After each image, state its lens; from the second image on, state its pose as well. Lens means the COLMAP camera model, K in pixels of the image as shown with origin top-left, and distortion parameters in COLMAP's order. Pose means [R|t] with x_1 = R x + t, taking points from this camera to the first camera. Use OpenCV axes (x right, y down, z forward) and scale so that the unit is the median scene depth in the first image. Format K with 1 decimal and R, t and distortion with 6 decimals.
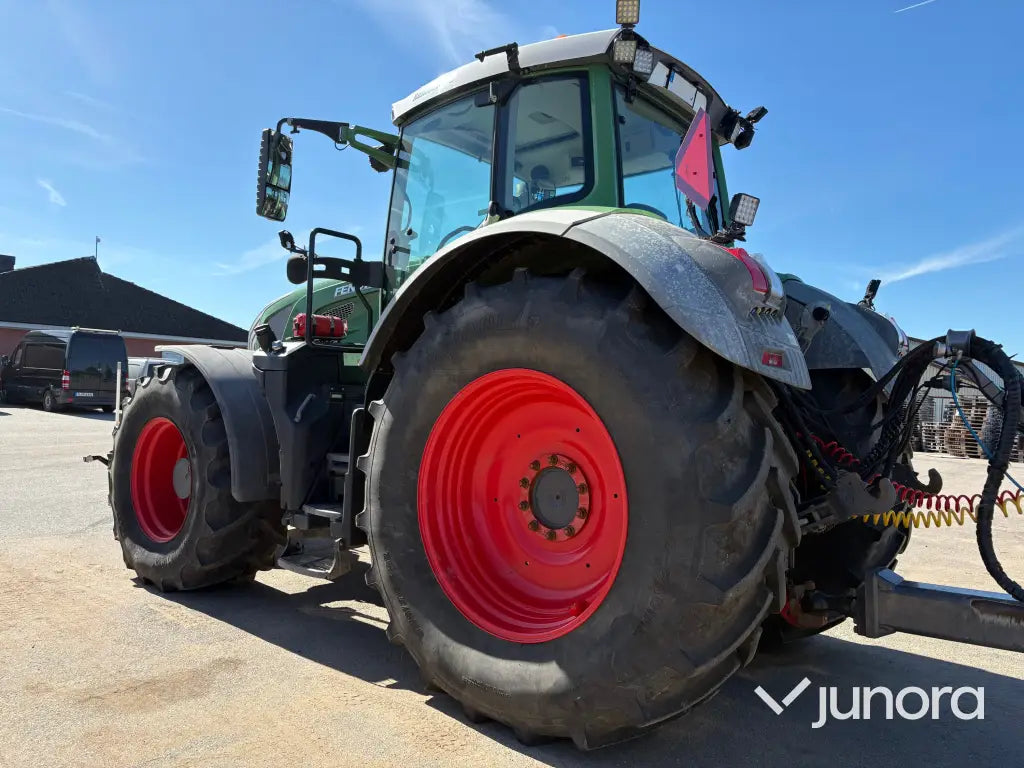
lens RADIAL K [[781.7, 0, 507.6], [0, 781.7, 382.5], [0, 0, 1]] dist [0.015638, 0.003993]
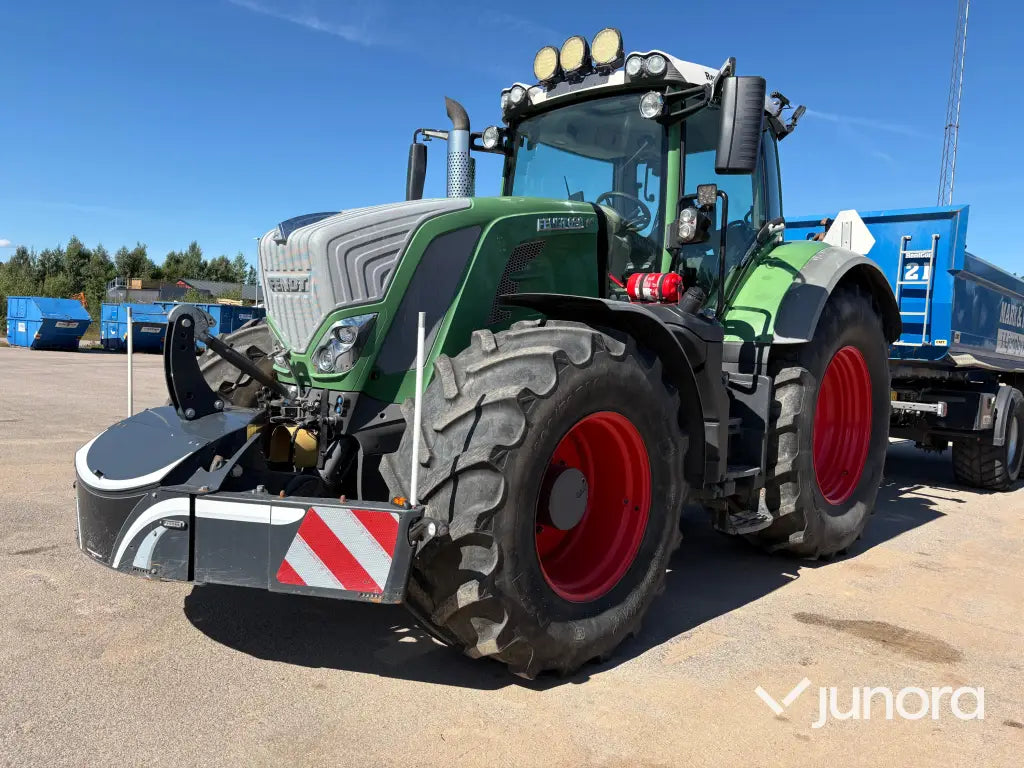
lens RADIAL K [[771.7, 0, 510.4], [0, 771.7, 380.2], [0, 0, 1]] dist [0.025668, -0.001452]
pose [[0.051177, -0.100233, 0.993647, -1.465456], [-0.070470, 0.992108, 0.103708, -0.056254], [-0.996200, -0.075330, 0.043709, 1.436935]]
